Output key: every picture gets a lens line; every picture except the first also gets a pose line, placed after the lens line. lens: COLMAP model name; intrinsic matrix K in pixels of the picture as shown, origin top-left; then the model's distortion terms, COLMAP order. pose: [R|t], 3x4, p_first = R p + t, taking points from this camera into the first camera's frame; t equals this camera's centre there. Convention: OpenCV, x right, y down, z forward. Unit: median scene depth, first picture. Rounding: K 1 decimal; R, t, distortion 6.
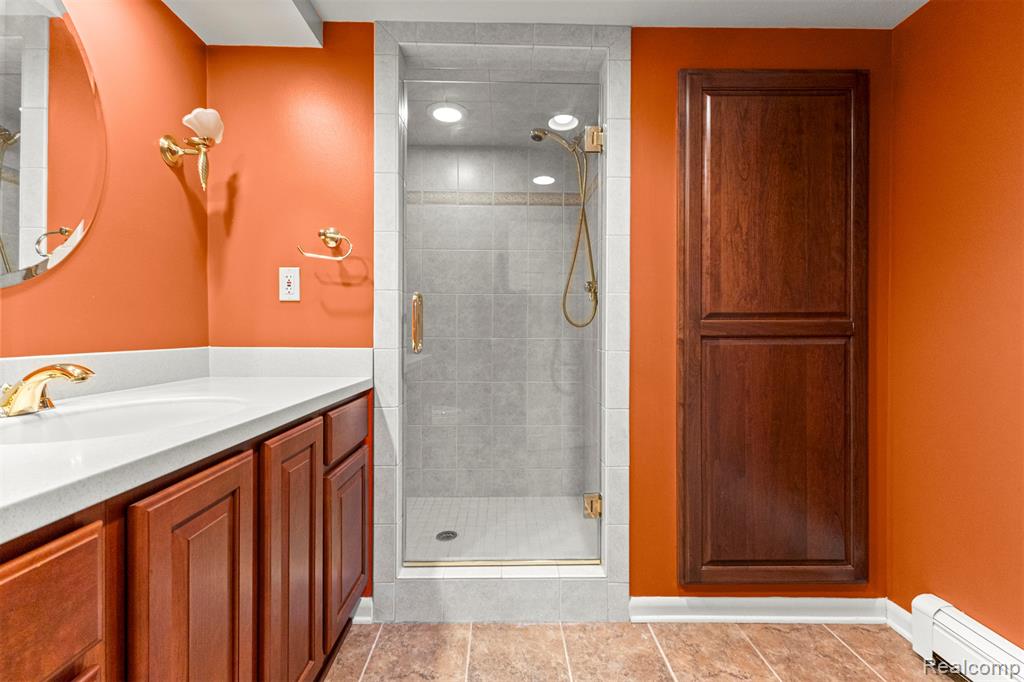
lens RADIAL K [[443.6, 0, 511.1], [0, 443.6, 331.8], [0, 0, 1]] dist [0.010382, 0.000101]
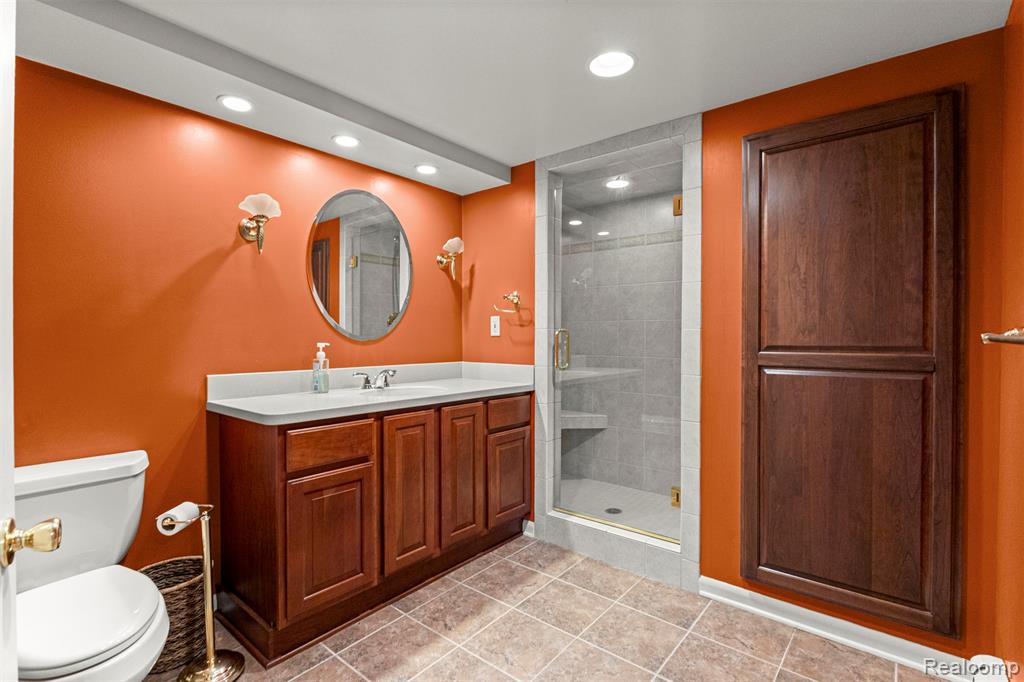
lens RADIAL K [[486.0, 0, 512.0], [0, 486.0, 341.0], [0, 0, 1]] dist [0.001994, 0.000194]
pose [[0.757809, 0.004438, -0.652461, 0.761457], [-0.001782, 0.999987, 0.004733, -0.059218], [0.652474, -0.002424, 0.757808, -0.365375]]
